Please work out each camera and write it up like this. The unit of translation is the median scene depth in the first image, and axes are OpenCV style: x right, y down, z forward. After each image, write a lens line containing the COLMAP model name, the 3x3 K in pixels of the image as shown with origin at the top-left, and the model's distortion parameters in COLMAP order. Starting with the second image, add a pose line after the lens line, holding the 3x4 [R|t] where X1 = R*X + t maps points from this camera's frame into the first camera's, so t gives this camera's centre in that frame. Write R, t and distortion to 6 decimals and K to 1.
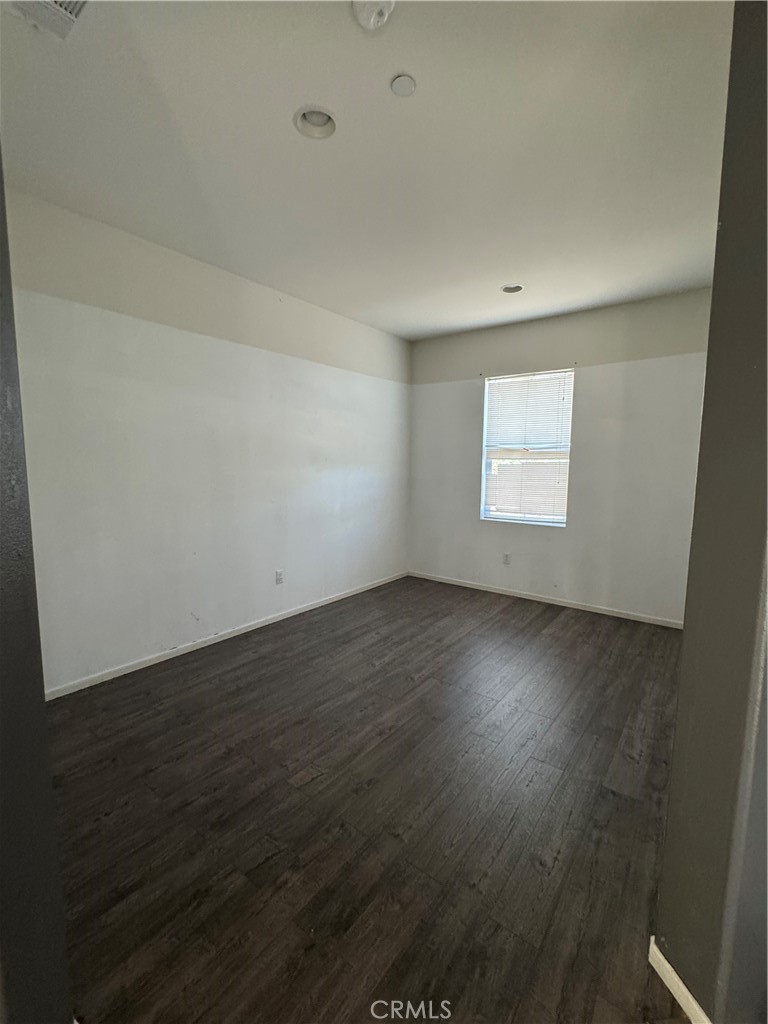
lens RADIAL K [[442.1, 0, 379.9], [0, 442.1, 511.5], [0, 0, 1]] dist [-0.003365, -0.000516]
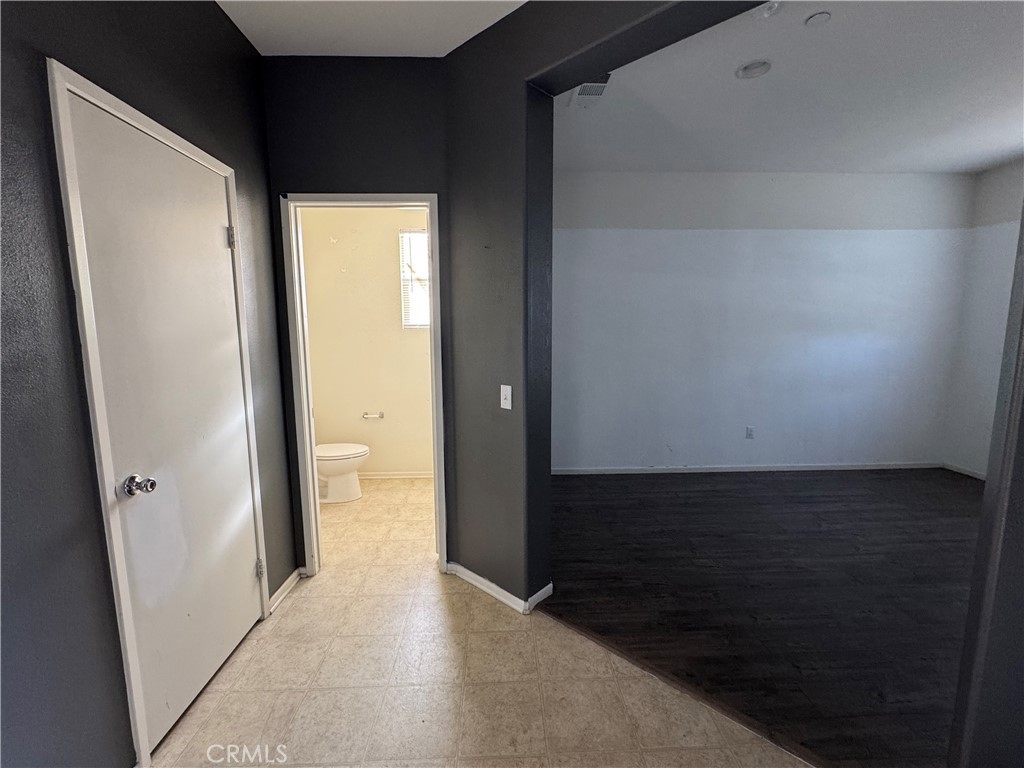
lens RADIAL K [[442.1, 0, 516.5], [0, 442.1, 384.9], [0, 0, 1]] dist [-0.003365, -0.000516]
pose [[0.650779, 0.087930, -0.754159, 0.263031], [-0.073910, 0.995891, 0.052335, 0.017710], [0.755662, 0.021681, 0.654603, -0.207779]]
